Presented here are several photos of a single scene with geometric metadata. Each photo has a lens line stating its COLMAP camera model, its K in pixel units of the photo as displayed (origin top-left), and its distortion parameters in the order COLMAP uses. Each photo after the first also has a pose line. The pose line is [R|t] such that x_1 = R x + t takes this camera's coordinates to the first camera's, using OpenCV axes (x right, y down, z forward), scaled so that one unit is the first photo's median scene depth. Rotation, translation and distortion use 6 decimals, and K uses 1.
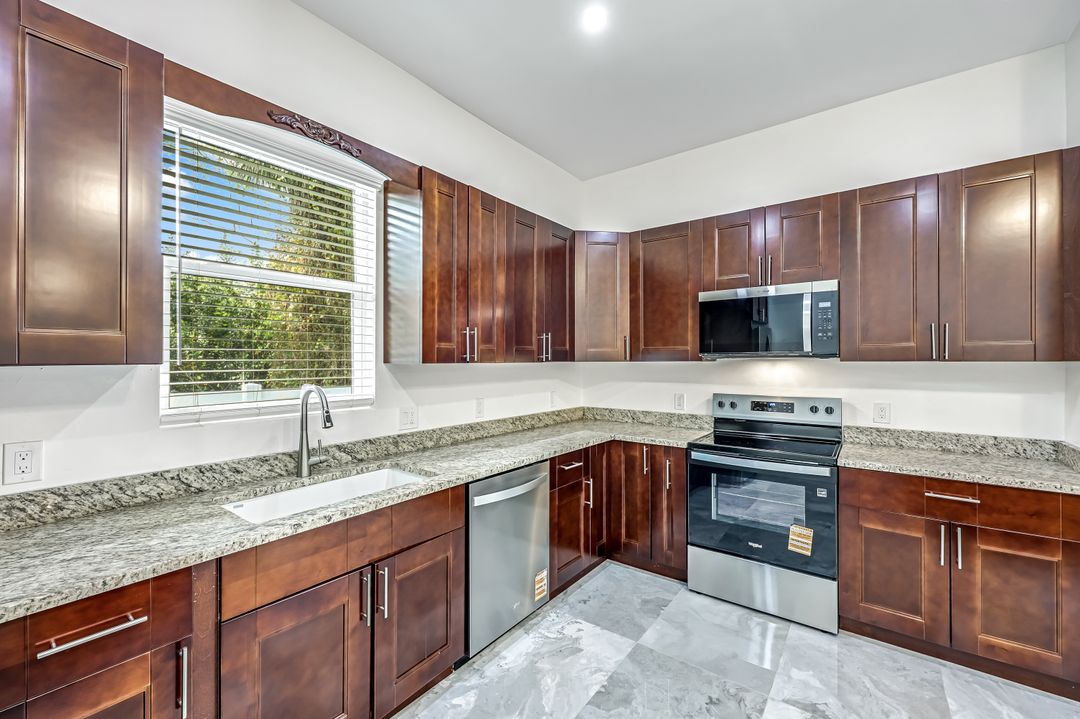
lens RADIAL K [[426.6, 0, 583.1], [0, 426.6, 362.3], [0, 0, 1]] dist [-0.000749, -0.000099]
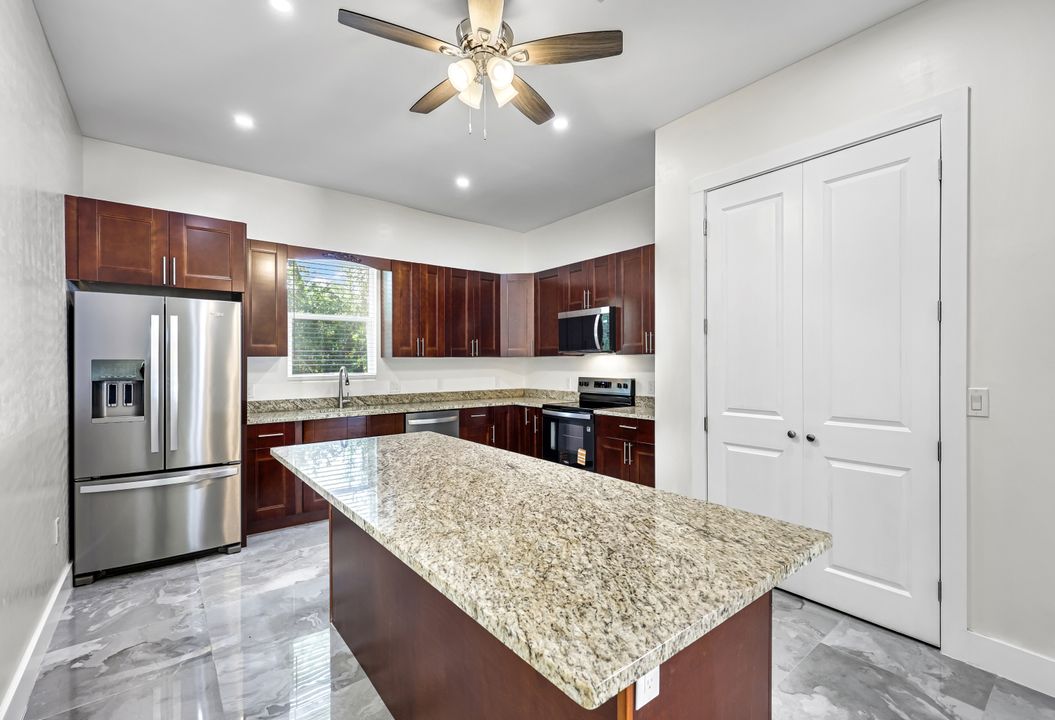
lens RADIAL K [[442.7, 0, 531.8], [0, 442.7, 364.7], [0, 0, 1]] dist [0.002706, 0.000057]
pose [[0.956644, -0.000612, -0.291260, 0.784620], [0.001832, 0.999991, 0.003915, 0.028191], [0.291255, -0.004279, 0.956636, -0.741153]]
